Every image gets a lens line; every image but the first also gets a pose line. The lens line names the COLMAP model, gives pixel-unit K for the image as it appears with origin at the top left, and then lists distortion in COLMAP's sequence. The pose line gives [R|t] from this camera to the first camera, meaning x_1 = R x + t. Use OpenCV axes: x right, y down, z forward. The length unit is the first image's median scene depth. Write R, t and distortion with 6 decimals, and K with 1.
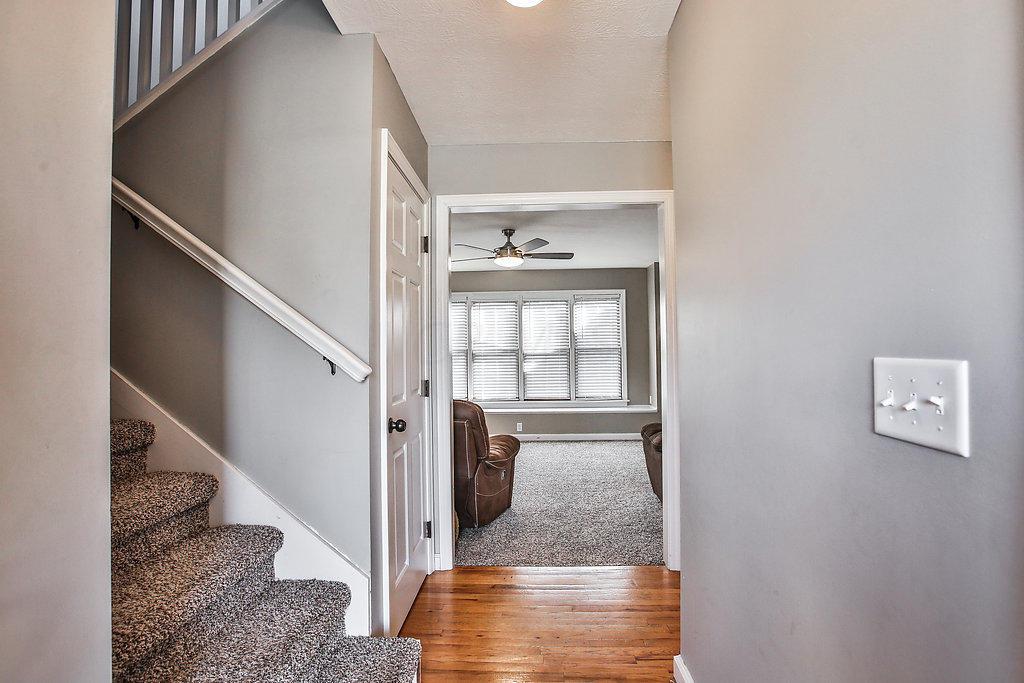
lens RADIAL K [[497.6, 0, 512.9], [0, 497.6, 341.0], [0, 0, 1]] dist [-0.050603, 0.002288]
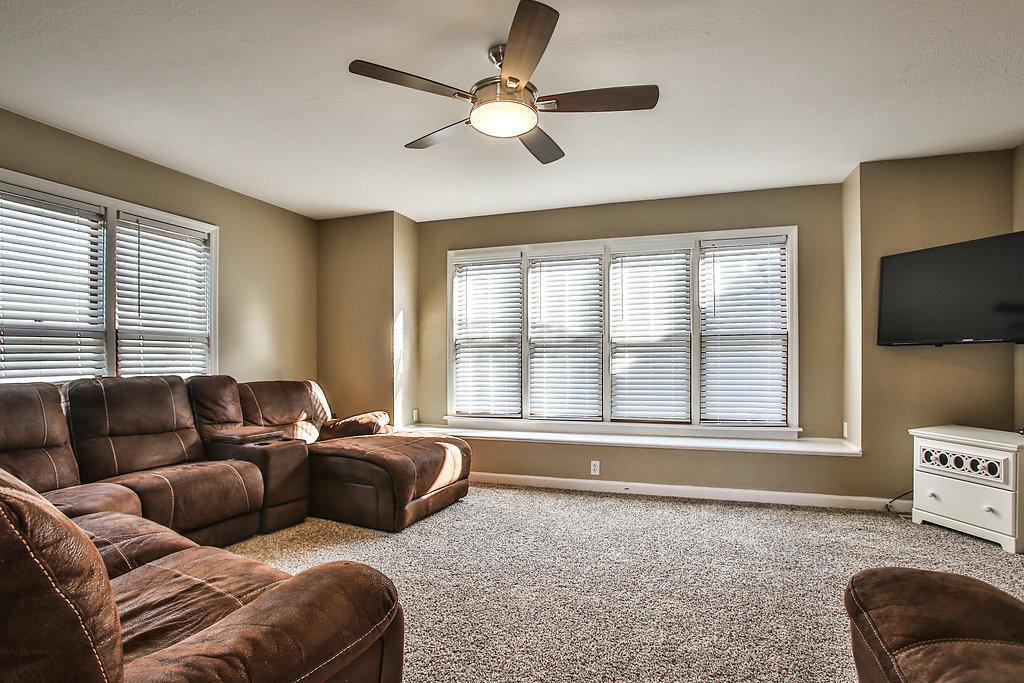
lens RADIAL K [[497.6, 0, 536.5], [0, 497.6, 358.5], [0, 0, 1]] dist [-0.050603, 0.002288]
pose [[0.963567, 0.009677, -0.267291, 0.095060], [-0.002636, 0.999640, 0.026688, 0.028336], [0.267454, -0.025011, 0.963246, 0.400287]]
